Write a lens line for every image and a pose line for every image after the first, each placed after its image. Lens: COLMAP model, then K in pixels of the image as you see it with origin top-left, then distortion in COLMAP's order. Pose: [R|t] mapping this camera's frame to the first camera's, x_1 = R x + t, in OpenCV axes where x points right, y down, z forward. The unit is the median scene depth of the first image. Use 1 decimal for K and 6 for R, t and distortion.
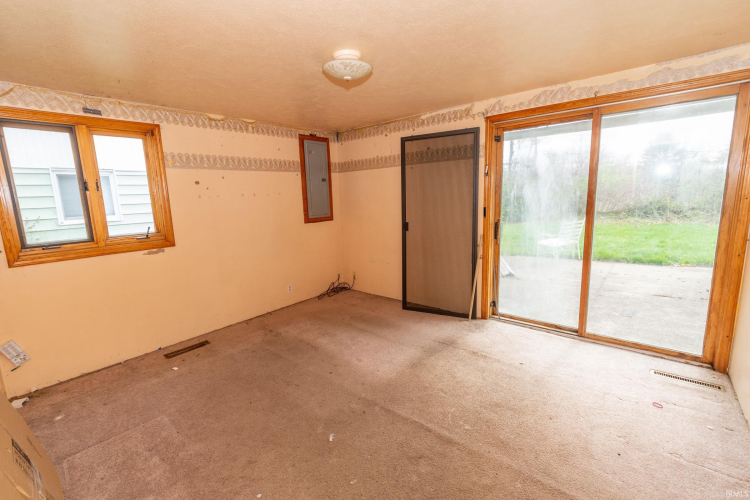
lens RADIAL K [[327.8, 0, 368.4], [0, 327.8, 250.5], [0, 0, 1]] dist [0.001892, -0.000679]
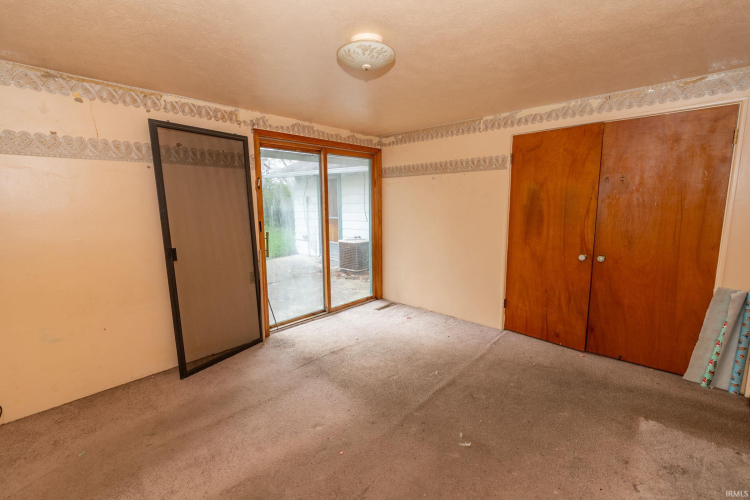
lens RADIAL K [[327.8, 0, 368.8], [0, 327.8, 248.8], [0, 0, 1]] dist [0.001892, -0.000679]
pose [[0.049885, -0.111111, 0.992555, -0.631456], [0.171865, 0.979923, 0.101059, -0.101359], [-0.983857, 0.165544, 0.067980, 0.670606]]
